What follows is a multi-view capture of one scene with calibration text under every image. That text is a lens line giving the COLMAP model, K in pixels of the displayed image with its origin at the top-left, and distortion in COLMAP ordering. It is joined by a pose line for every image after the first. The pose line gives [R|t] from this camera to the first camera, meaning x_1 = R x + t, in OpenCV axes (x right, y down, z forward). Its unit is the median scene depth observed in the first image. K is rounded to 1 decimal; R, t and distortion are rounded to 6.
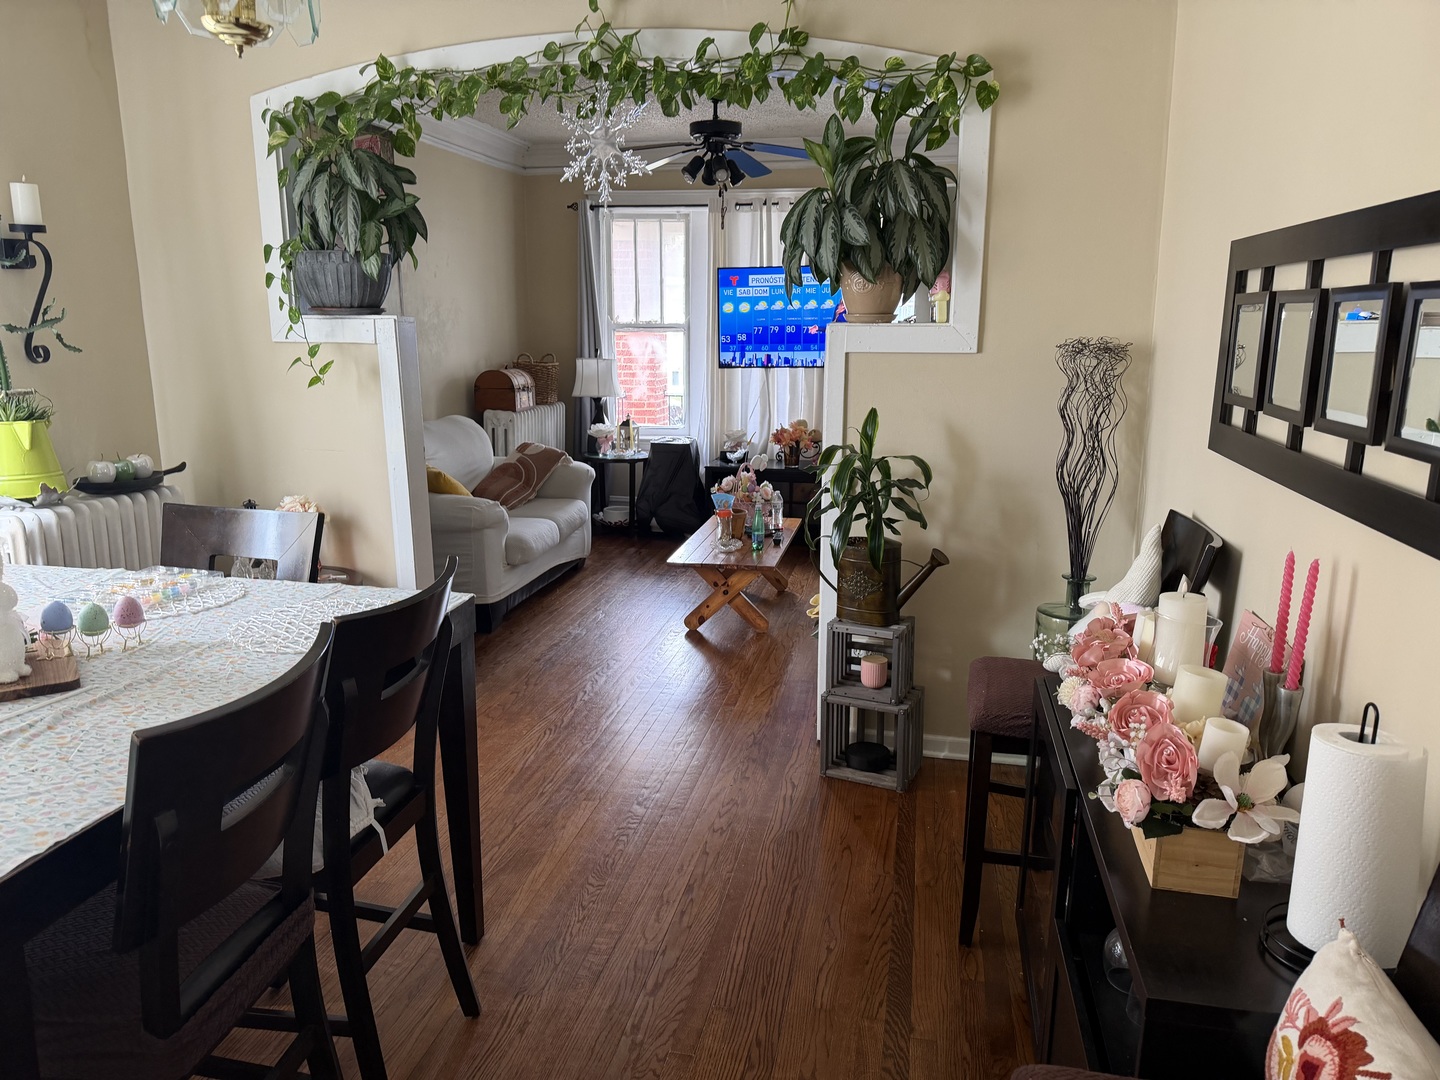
lens RADIAL K [[989.5, 0, 720.0], [0, 989.5, 540.0], [0, 0, 1]] dist [0.159769, -0.387305]
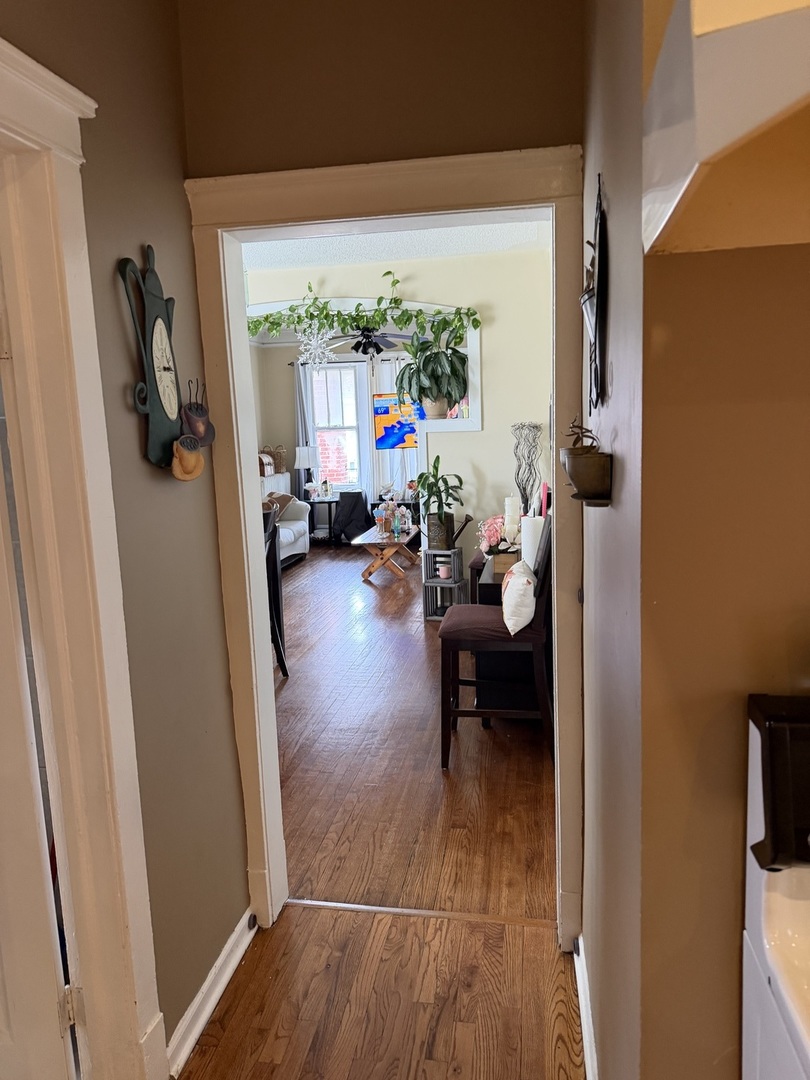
lens RADIAL K [[749.4, 0, 405.0], [0, 749.4, 540.0], [0, 0, 1]] dist [0.160752, -0.247931]
pose [[0.998863, -0.042316, 0.021948, 0.029507], [0.043698, 0.996806, -0.066840, 0.169510], [-0.019049, 0.067723, 0.997522, -0.697204]]
